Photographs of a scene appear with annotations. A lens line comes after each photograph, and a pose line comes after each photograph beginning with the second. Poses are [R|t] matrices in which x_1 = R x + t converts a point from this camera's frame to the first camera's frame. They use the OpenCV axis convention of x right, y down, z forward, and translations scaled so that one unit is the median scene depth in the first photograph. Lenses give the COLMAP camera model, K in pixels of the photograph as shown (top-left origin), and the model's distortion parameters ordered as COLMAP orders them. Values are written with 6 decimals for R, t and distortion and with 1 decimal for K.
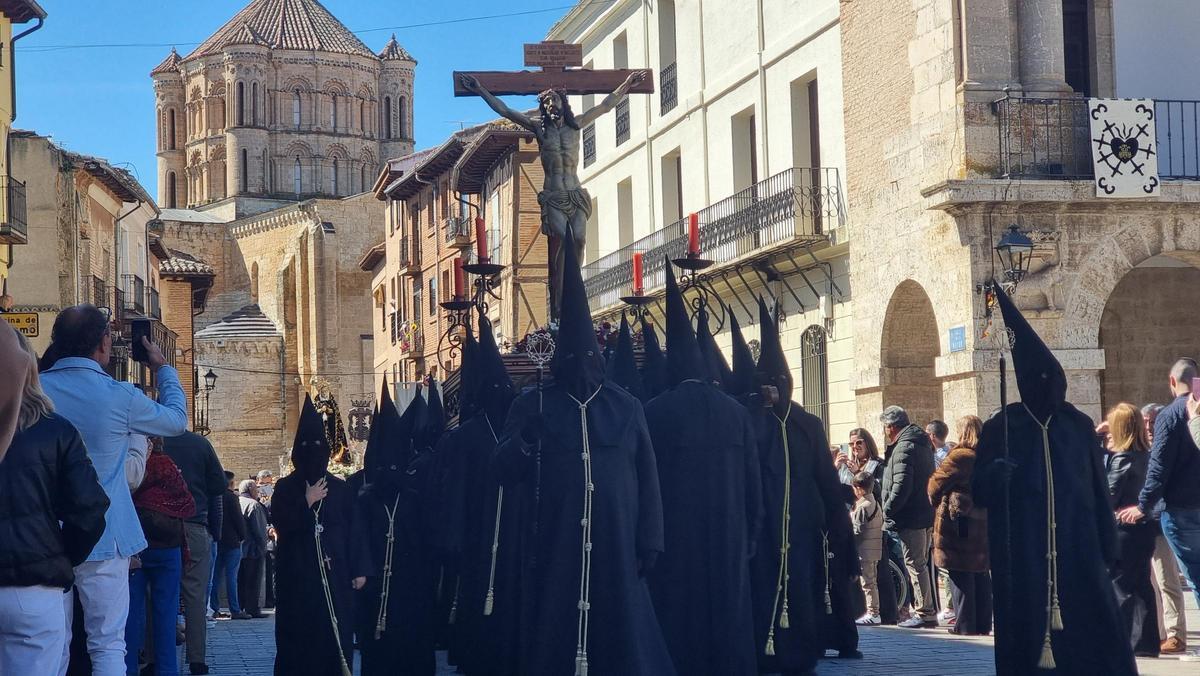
lens RADIAL K [[2363.9, 0, 593.1], [0, 2363.9, 344.4], [0, 0, 1]] dist [0.060883, 0.000000]
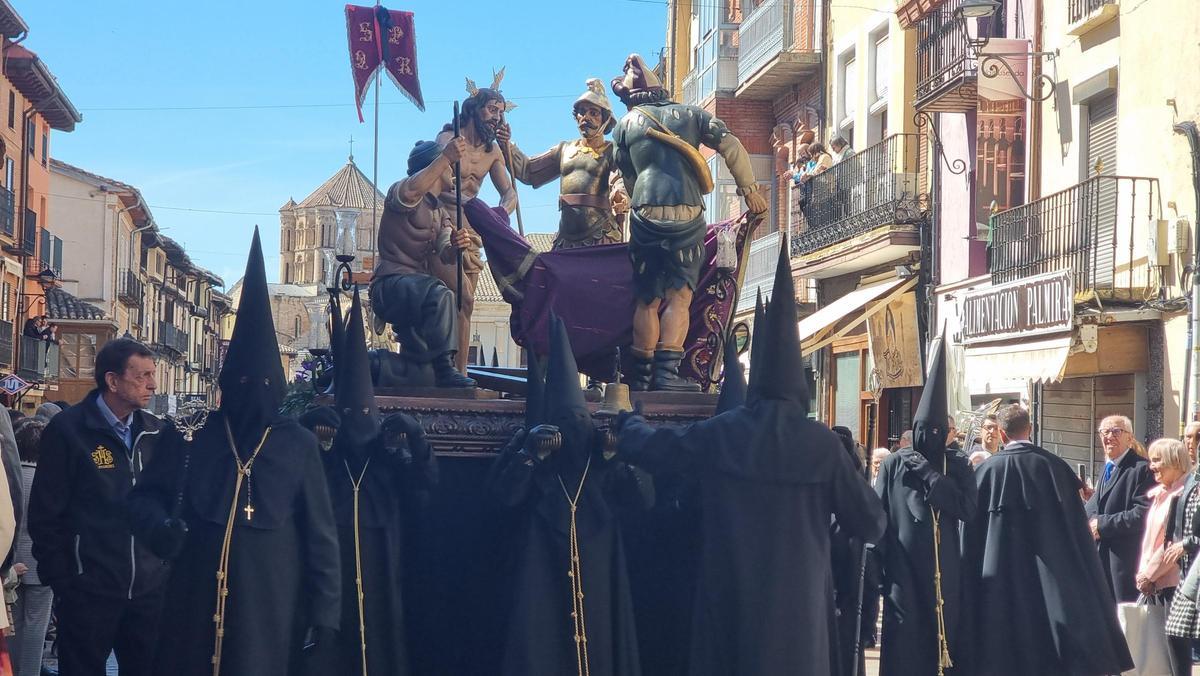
lens RADIAL K [[2363.9, 0, 598.6], [0, 2363.9, 337.0], [0, 0, 1]] dist [0.060883, 0.000000]
pose [[0.997491, 0.050539, -0.049575, 0.180924], [-0.048405, 0.997887, 0.043347, -0.111561], [0.051661, -0.040839, 0.997829, -0.951018]]
